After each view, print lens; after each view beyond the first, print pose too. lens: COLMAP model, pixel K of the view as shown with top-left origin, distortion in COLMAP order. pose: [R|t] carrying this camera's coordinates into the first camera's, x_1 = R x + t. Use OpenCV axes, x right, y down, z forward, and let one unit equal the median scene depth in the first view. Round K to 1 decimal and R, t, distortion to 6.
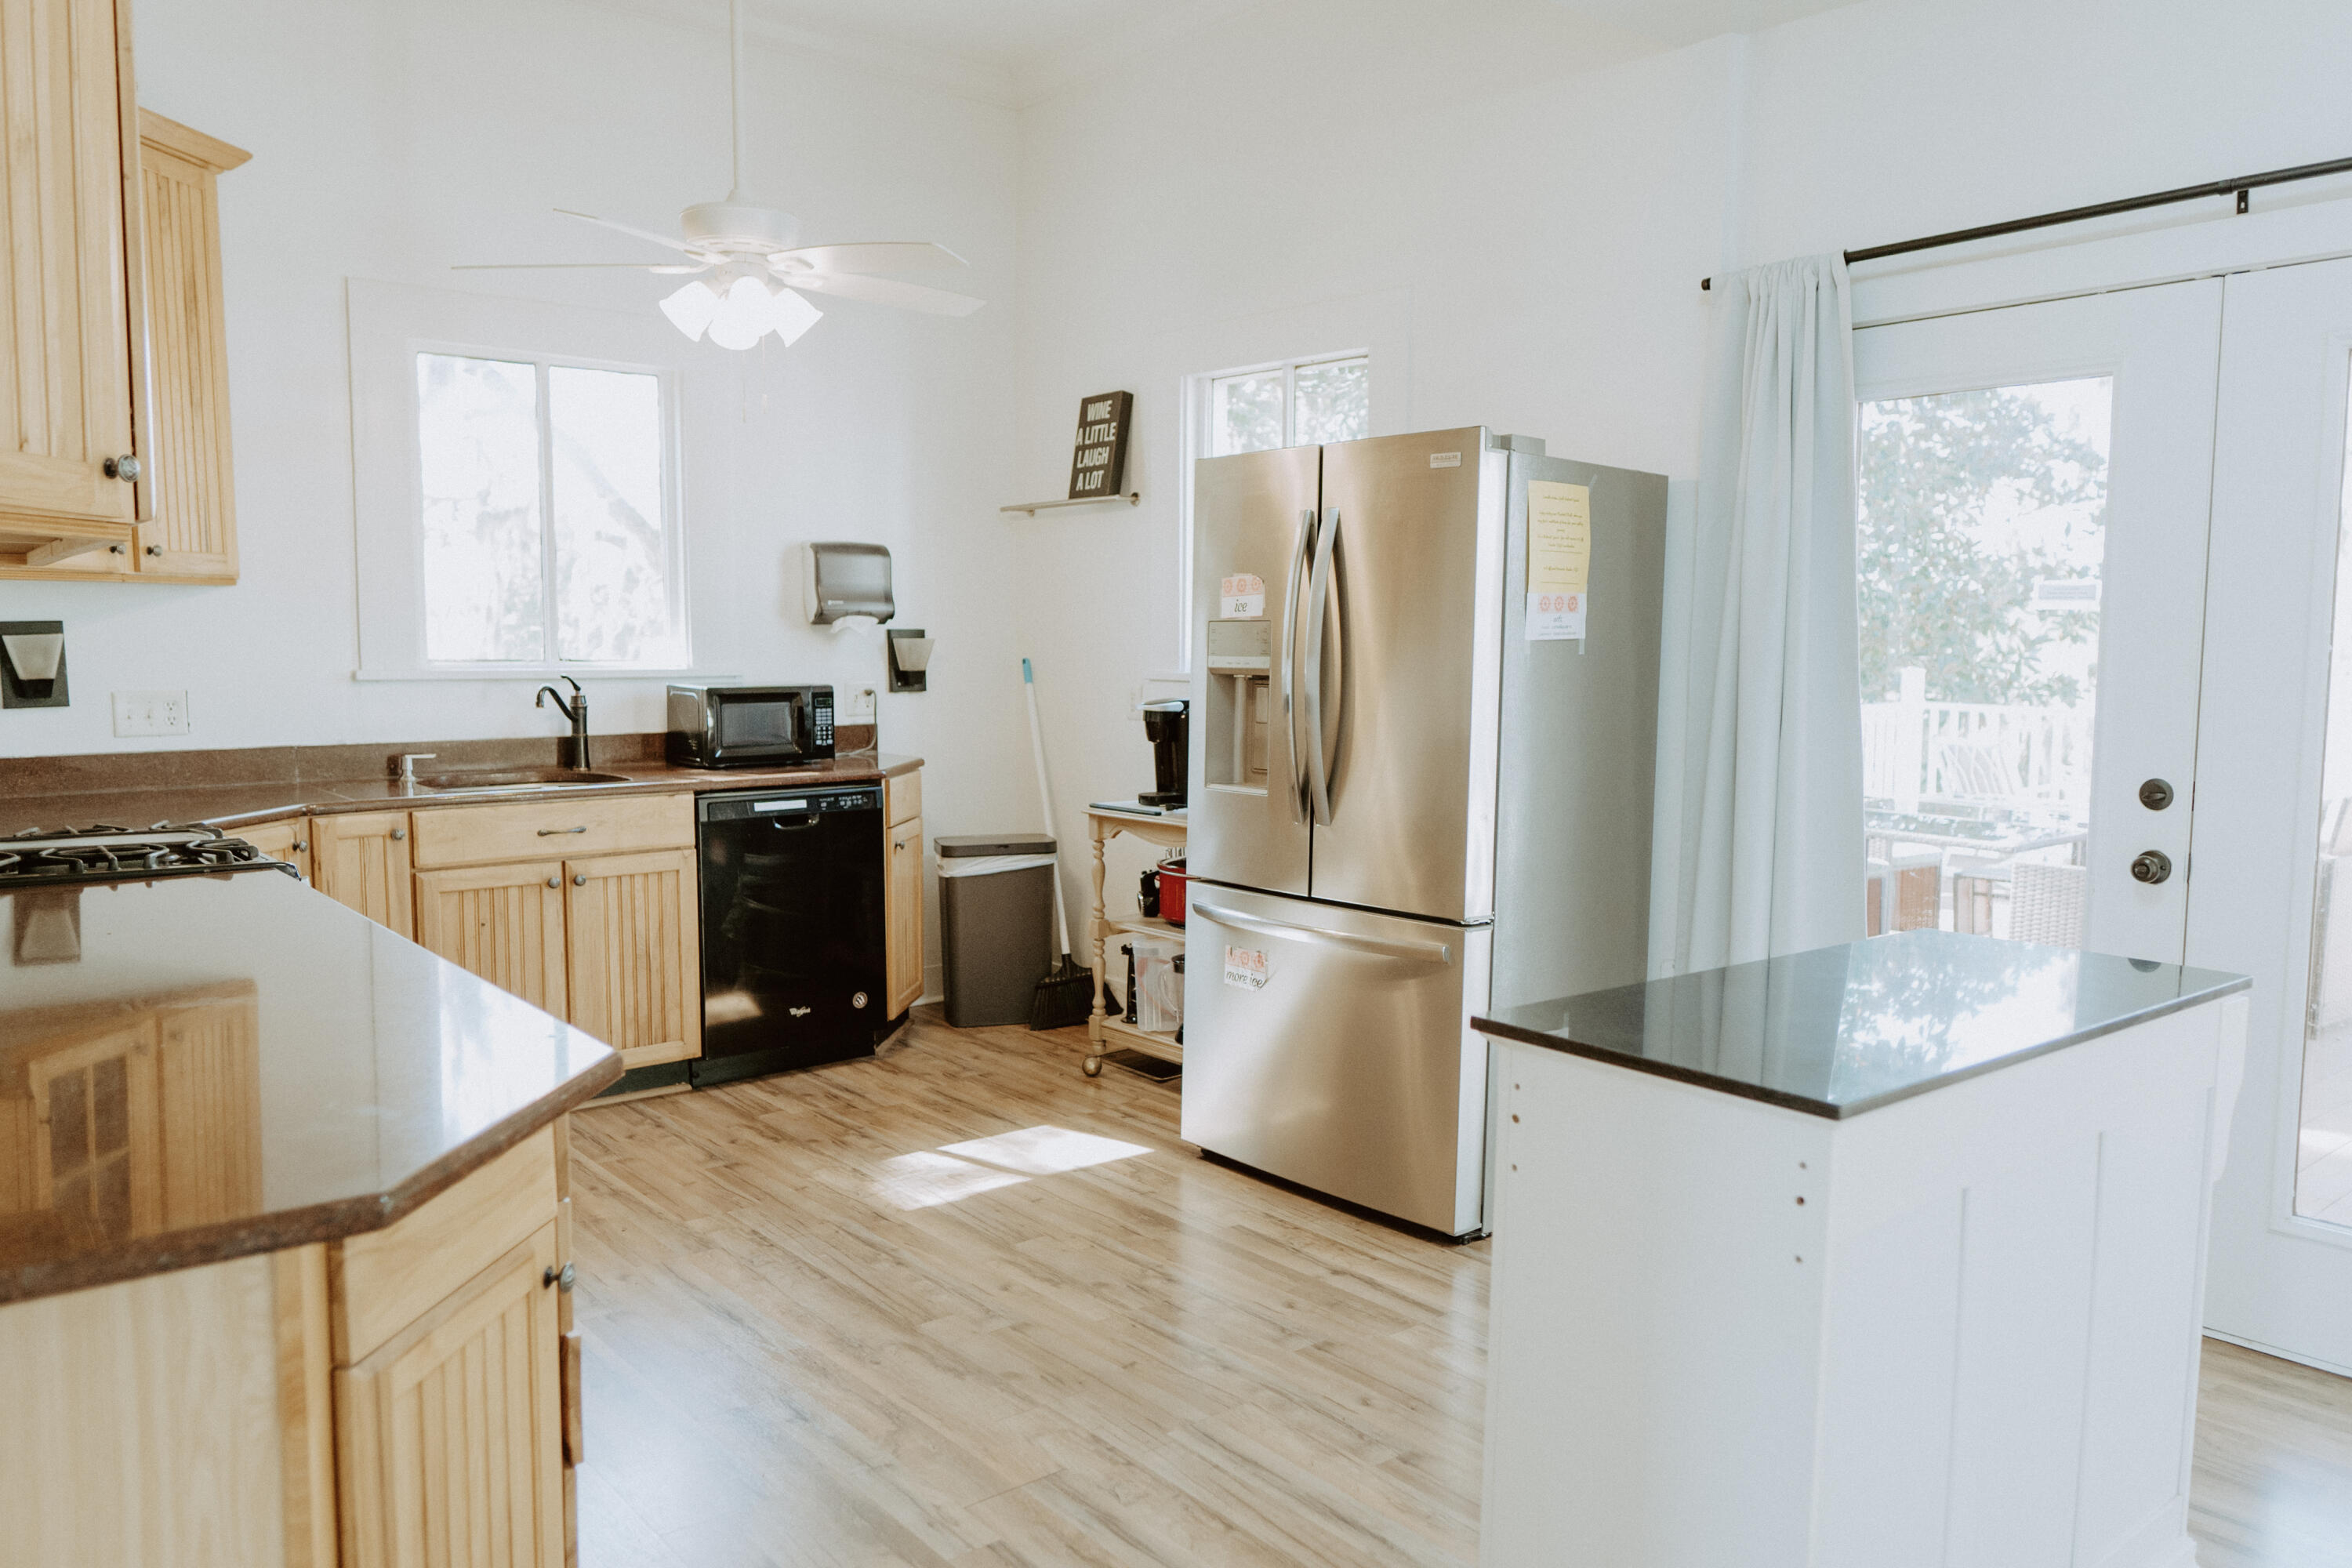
lens RADIAL K [[1662.8, 0, 1176.0], [0, 1662.8, 784.0], [0, 0, 1]] dist [-0.005015, 0.003162]
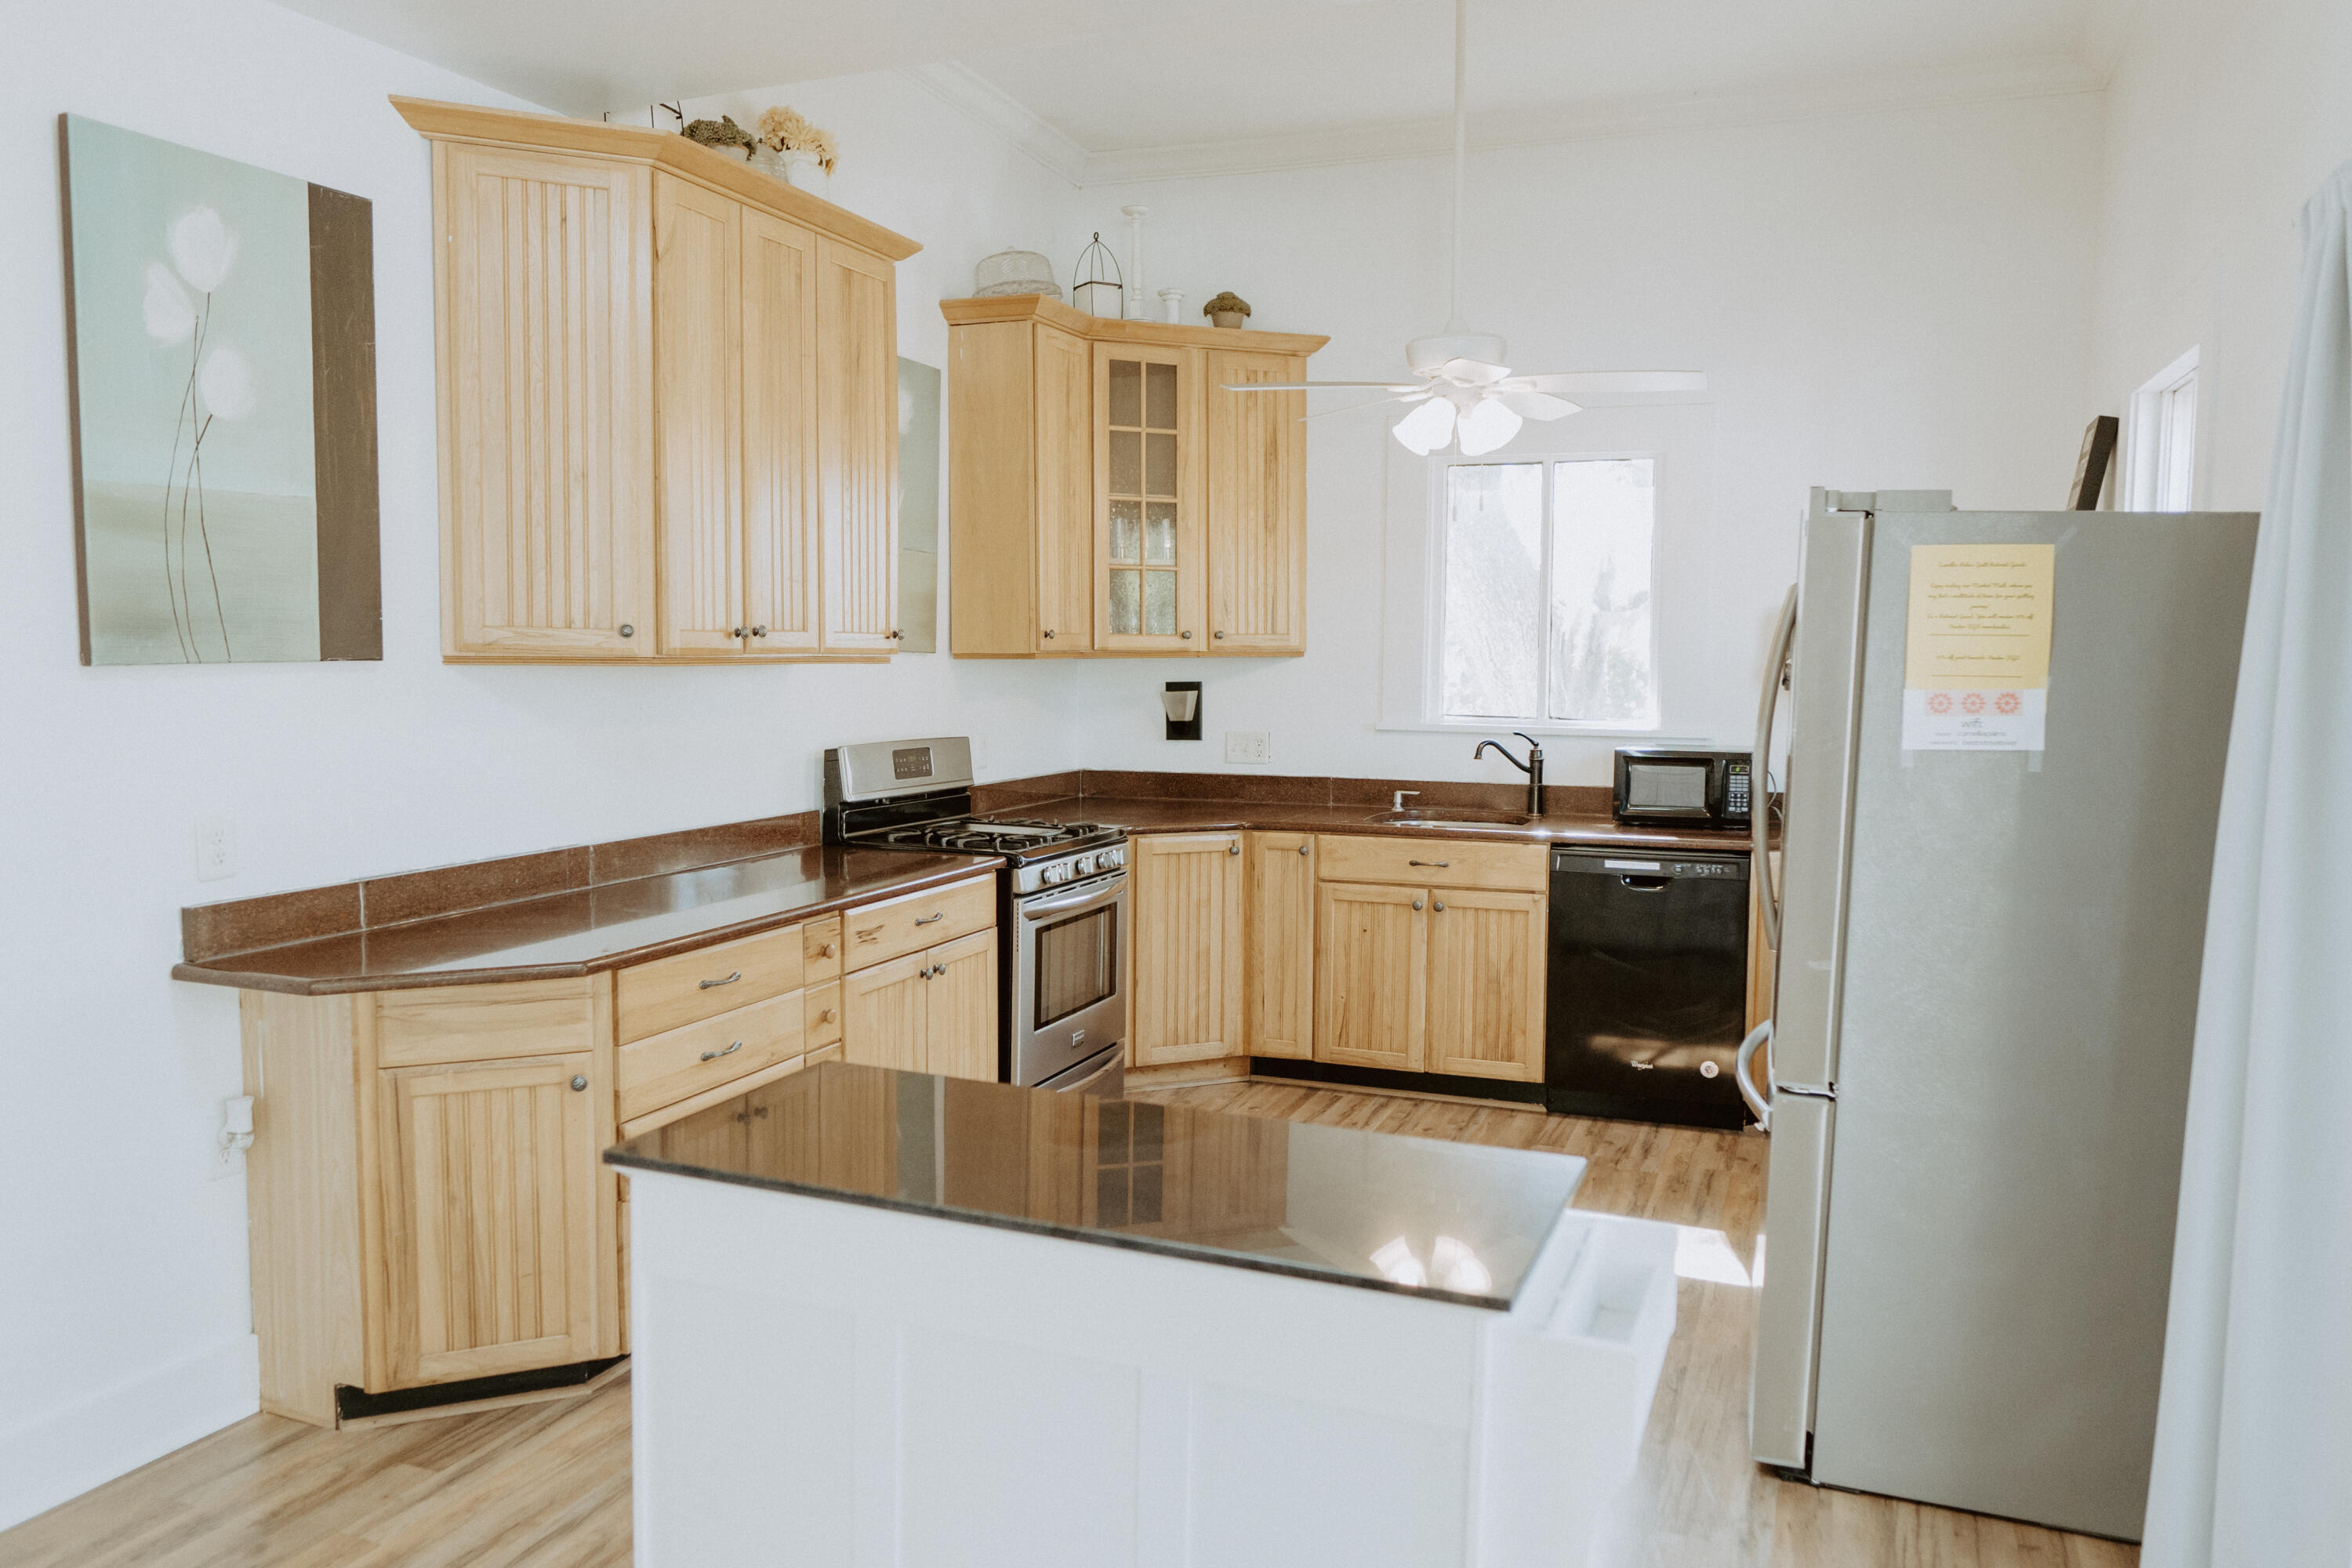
lens RADIAL K [[1662.8, 0, 1176.0], [0, 1662.8, 784.0], [0, 0, 1]] dist [-0.005015, 0.003162]
pose [[0.481265, 0.070961, -0.873698, 0.558267], [-0.084433, 0.995836, 0.034373, -0.052008], [0.872499, 0.057227, 0.485253, 0.246370]]
